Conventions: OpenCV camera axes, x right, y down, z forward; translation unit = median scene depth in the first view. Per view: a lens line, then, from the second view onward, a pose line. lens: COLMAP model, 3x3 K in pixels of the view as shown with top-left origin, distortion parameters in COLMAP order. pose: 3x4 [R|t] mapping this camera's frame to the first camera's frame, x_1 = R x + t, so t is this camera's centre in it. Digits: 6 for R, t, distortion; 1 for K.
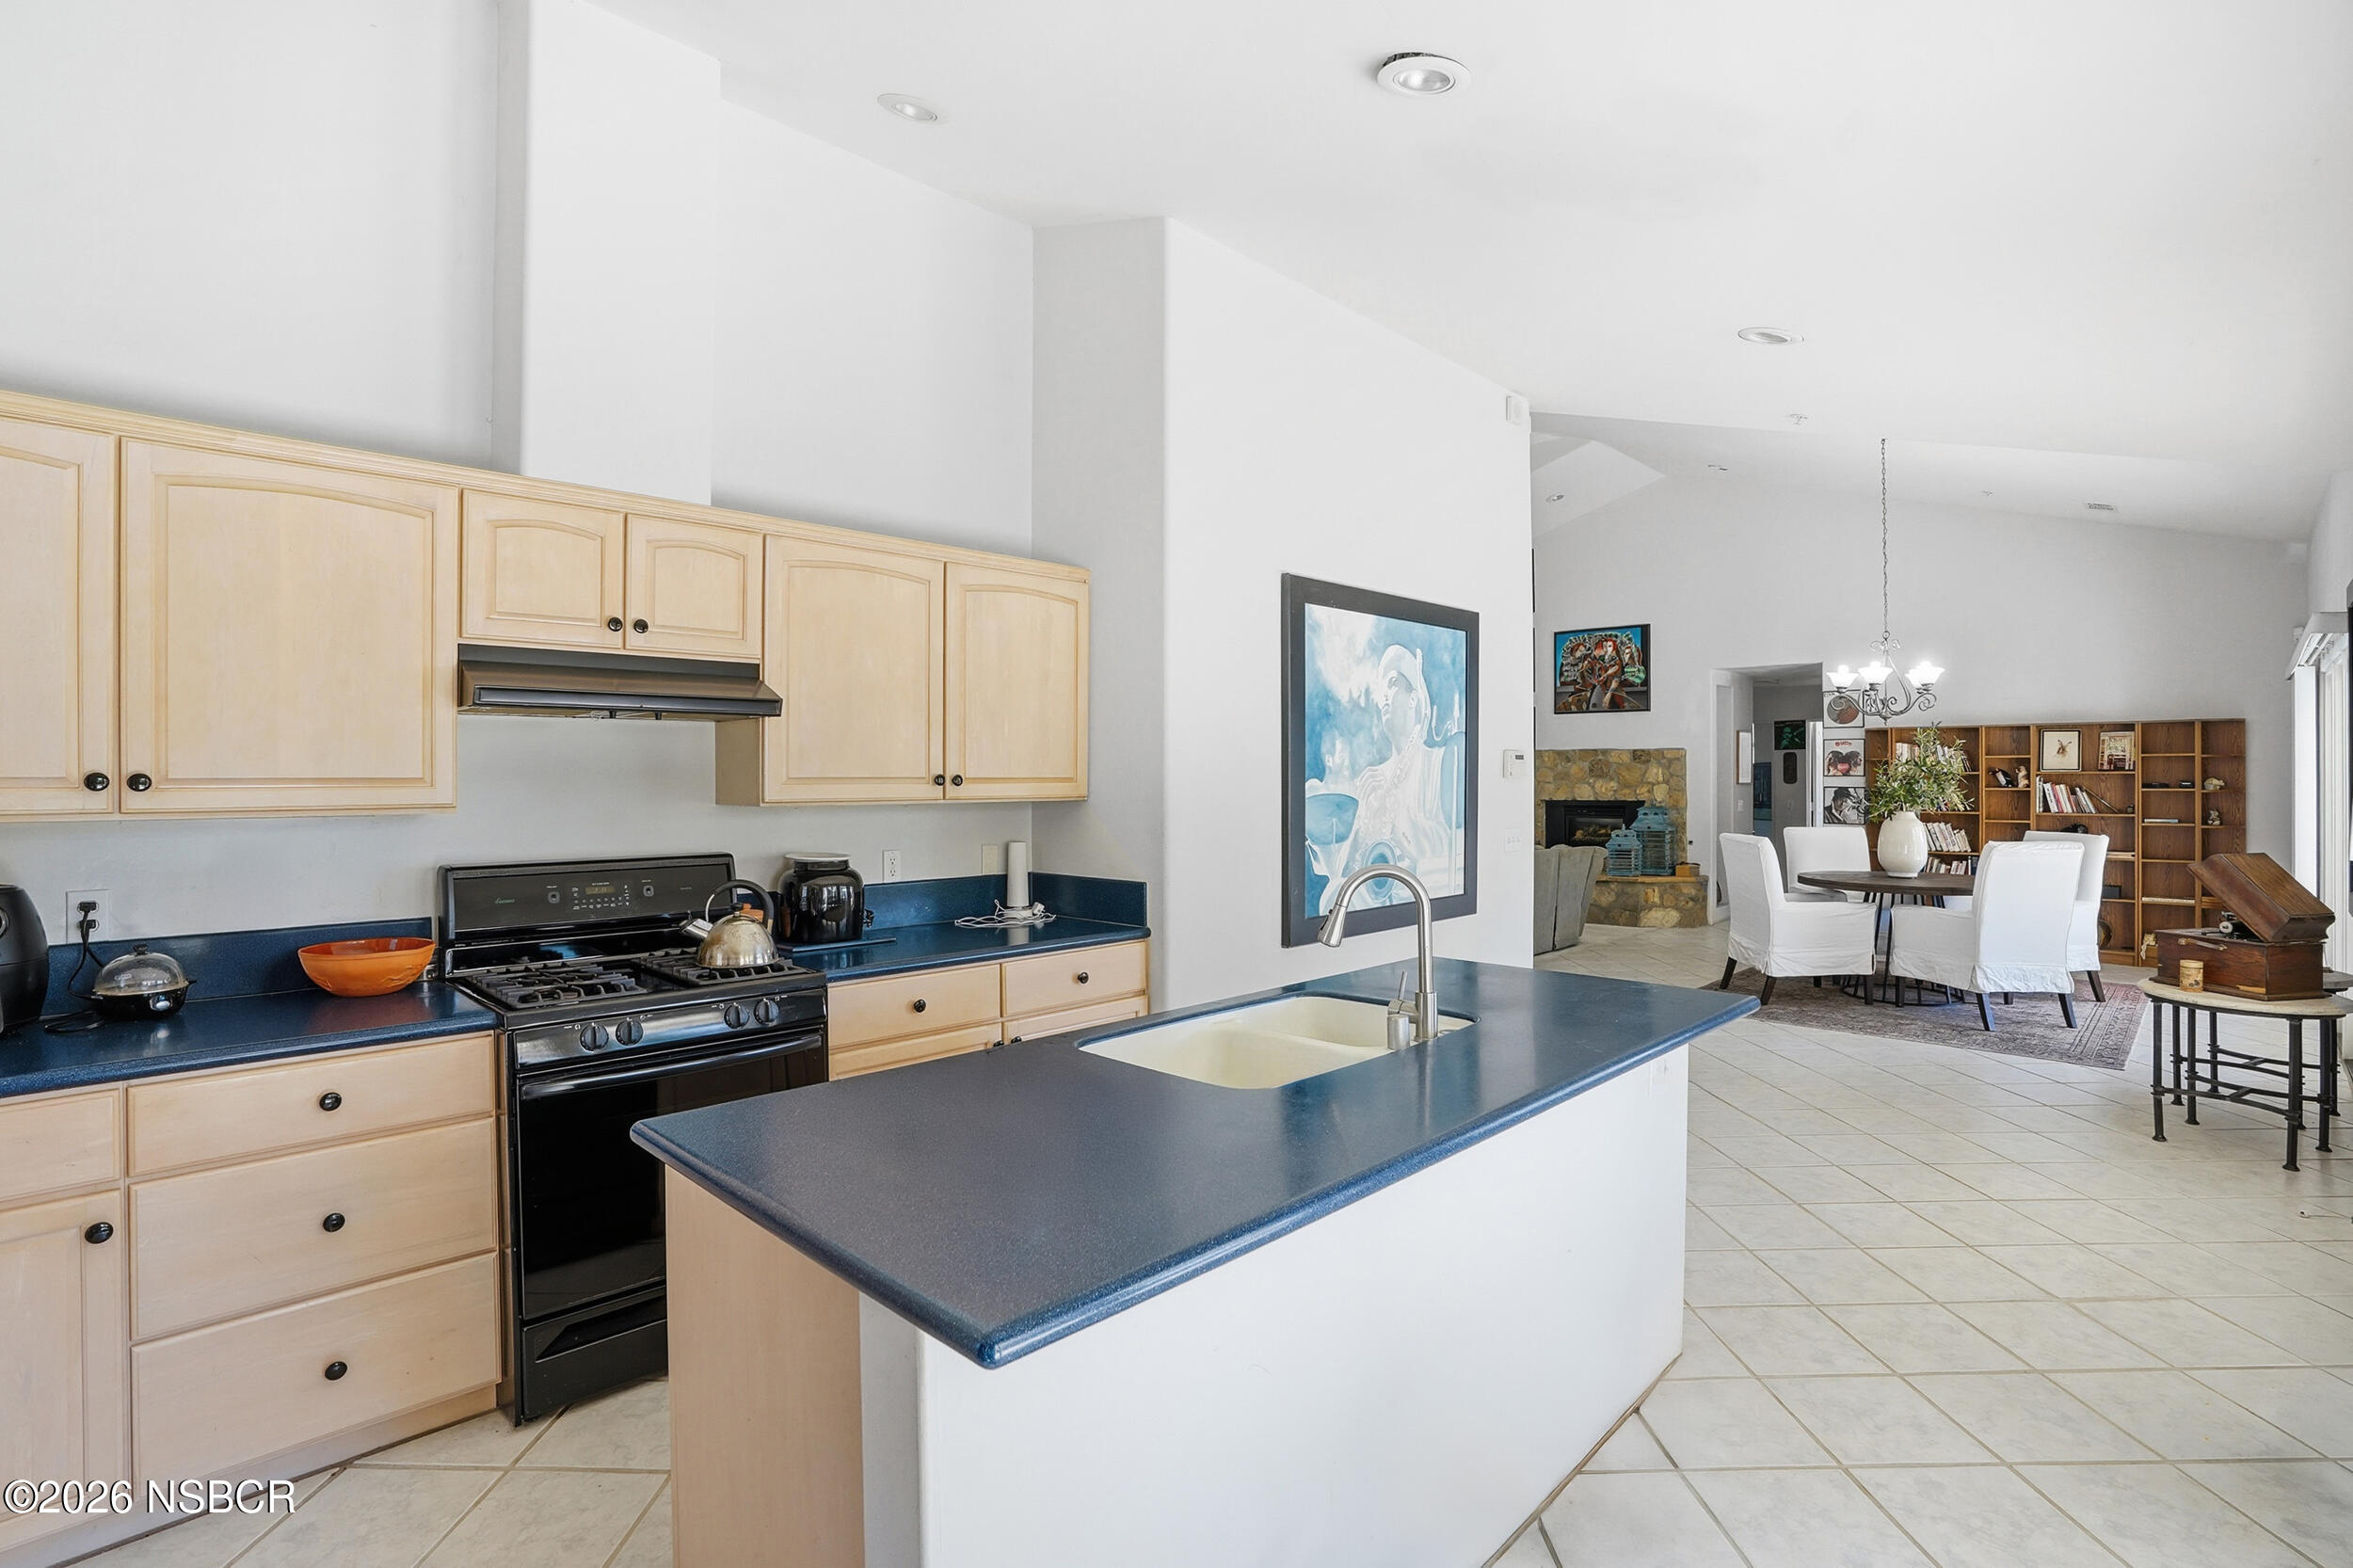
lens RADIAL K [[1118.2, 0, 1176.5], [0, 1118.2, 784.0], [0, 0, 1]] dist [-0.064799, 0.029894]
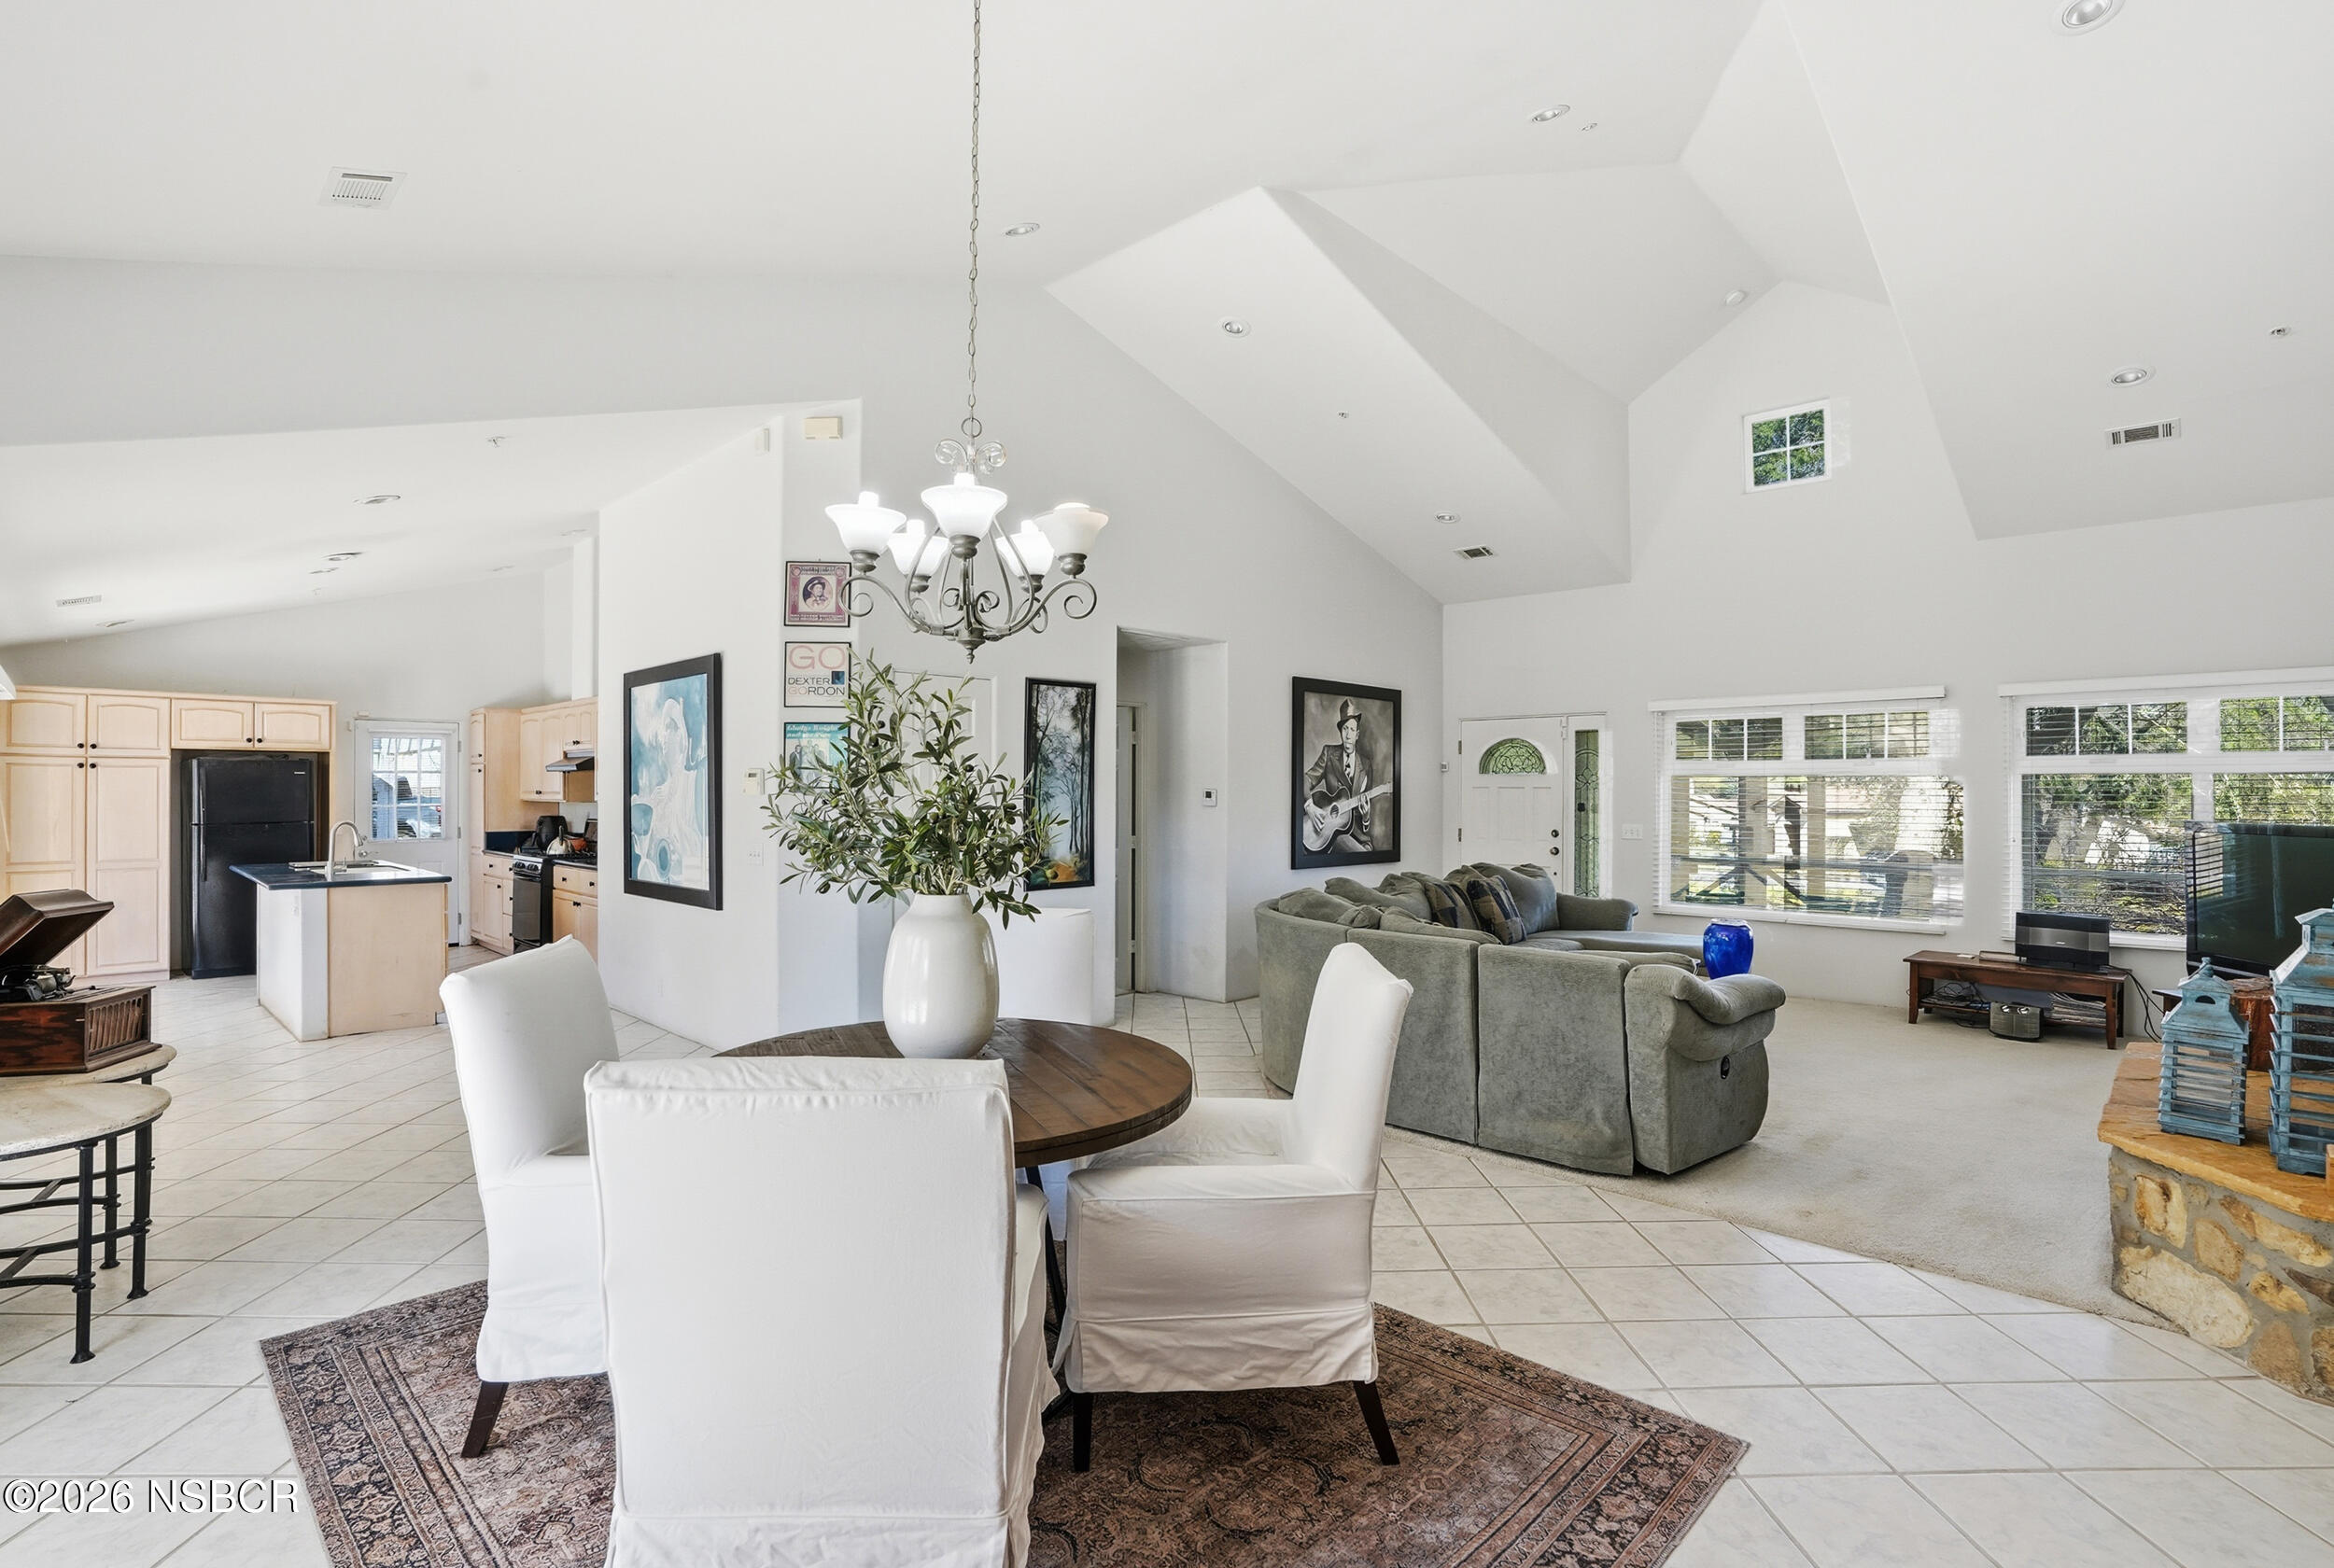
lens RADIAL K [[1105.6, 0, 1157.0], [0, 1105.6, 785.2], [0, 0, 1]] dist [-0.028190, 0.000872]
pose [[-0.004089, -0.004499, -0.999982, 0.760627], [-0.008268, 0.999956, -0.004465, -0.007476], [0.999957, 0.008249, -0.004126, 0.783181]]
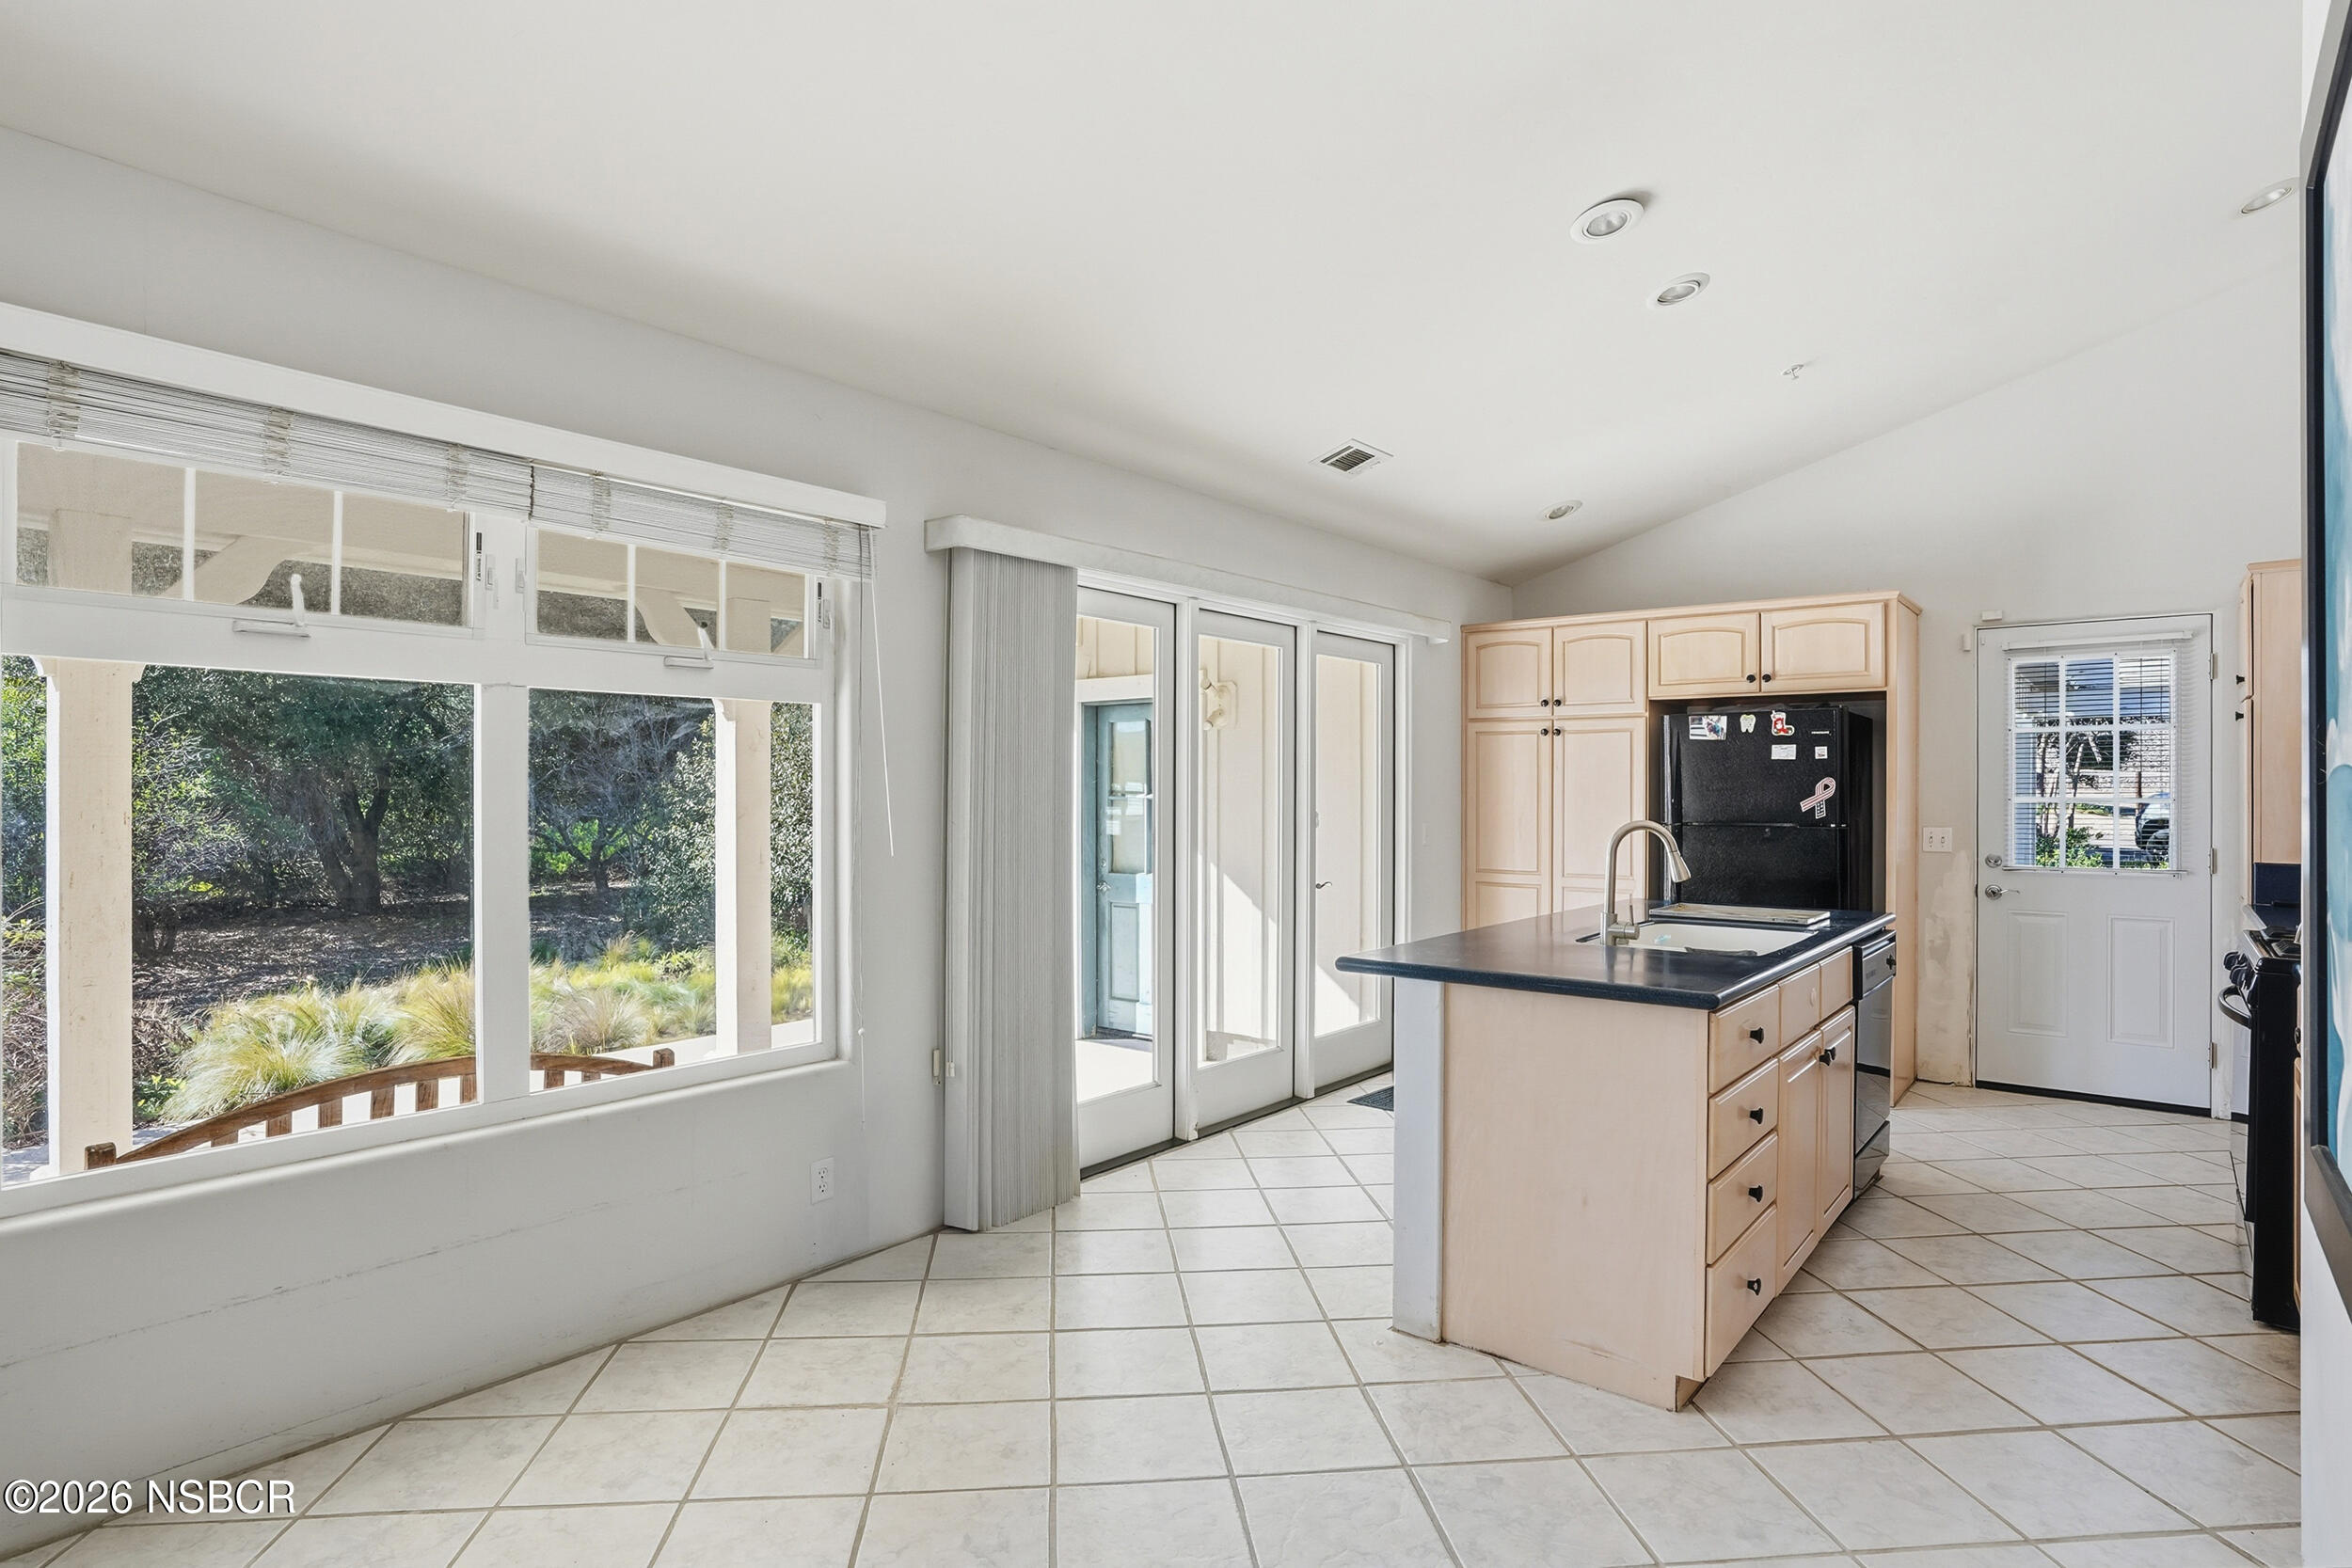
lens RADIAL K [[1193.9, 0, 1176.0], [0, 1193.9, 784.0], [0, 0, 1]] dist [-0.065608, 0.031307]
pose [[-0.997152, -0.002499, -0.075377, 0.210486], [-0.002883, 0.999983, 0.004988, 0.004574], [0.075363, 0.005191, -0.997143, 0.572682]]
